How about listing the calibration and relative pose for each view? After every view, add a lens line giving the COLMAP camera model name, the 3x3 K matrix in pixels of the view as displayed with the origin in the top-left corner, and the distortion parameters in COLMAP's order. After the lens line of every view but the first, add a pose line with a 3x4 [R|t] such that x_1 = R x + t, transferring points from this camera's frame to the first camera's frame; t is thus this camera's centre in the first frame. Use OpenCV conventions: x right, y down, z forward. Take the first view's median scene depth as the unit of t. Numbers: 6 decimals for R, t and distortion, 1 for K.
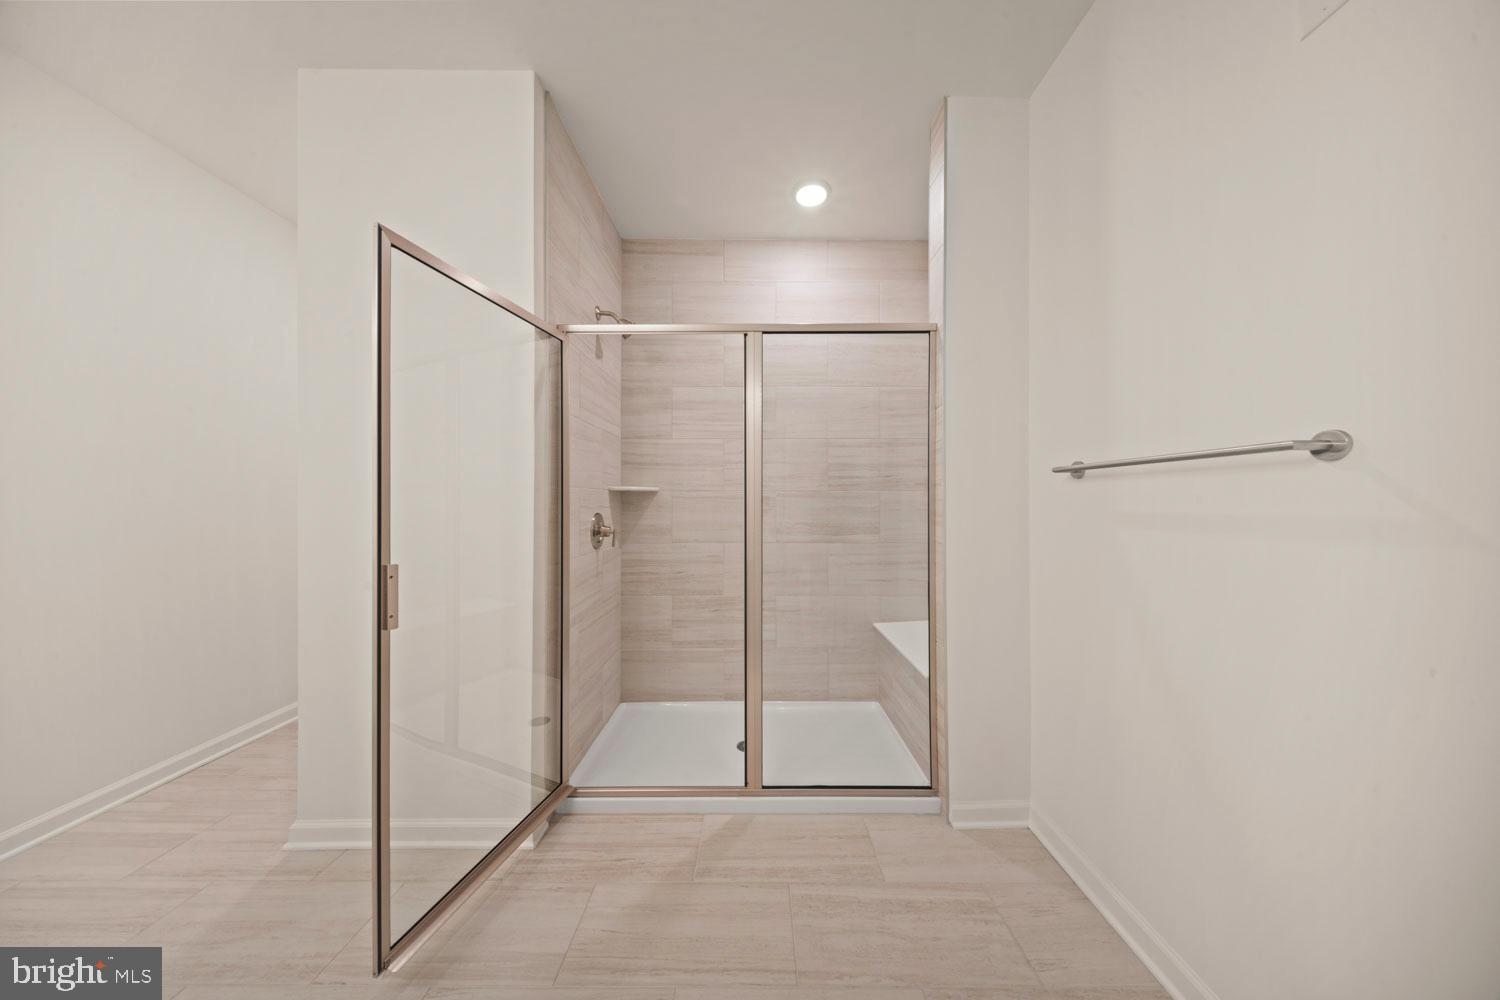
lens RADIAL K [[437.7, 0, 750.2], [0, 437.7, 499.6], [0, 0, 1]] dist [0.003137, -0.000671]
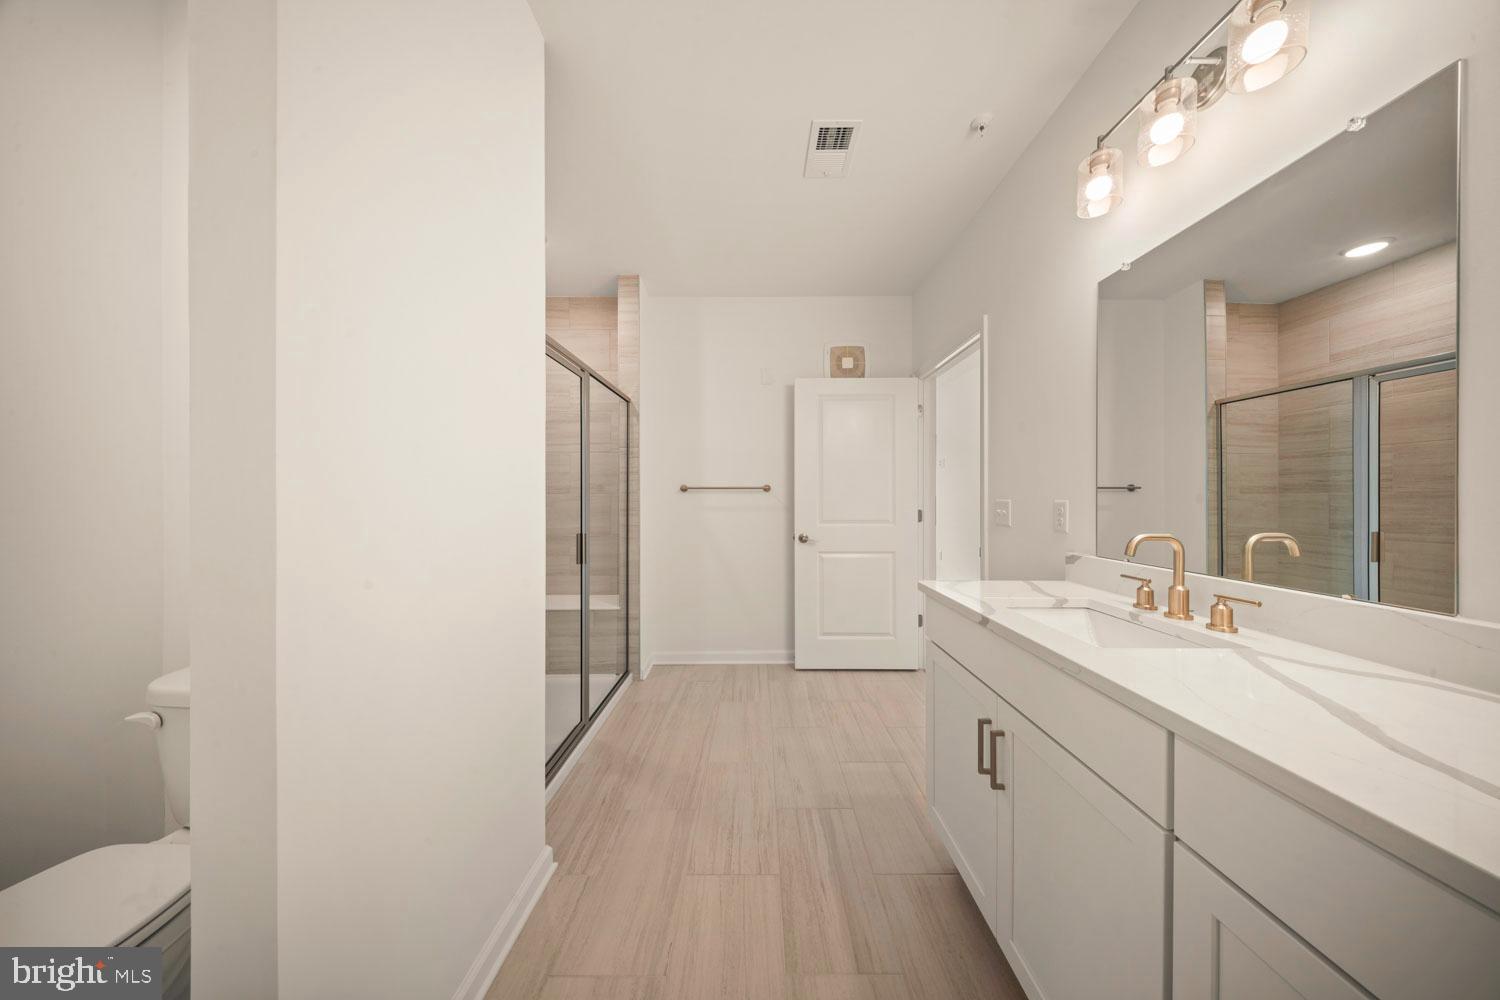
lens RADIAL K [[437.7, 0, 750.1], [0, 437.7, 501.9], [0, 0, 1]] dist [0.003137, -0.000671]
pose [[0.015415, -0.001515, 0.999880, -1.607488], [-0.003775, 0.999992, 0.001573, -0.001404], [-0.999874, -0.003799, 0.015410, 0.630221]]
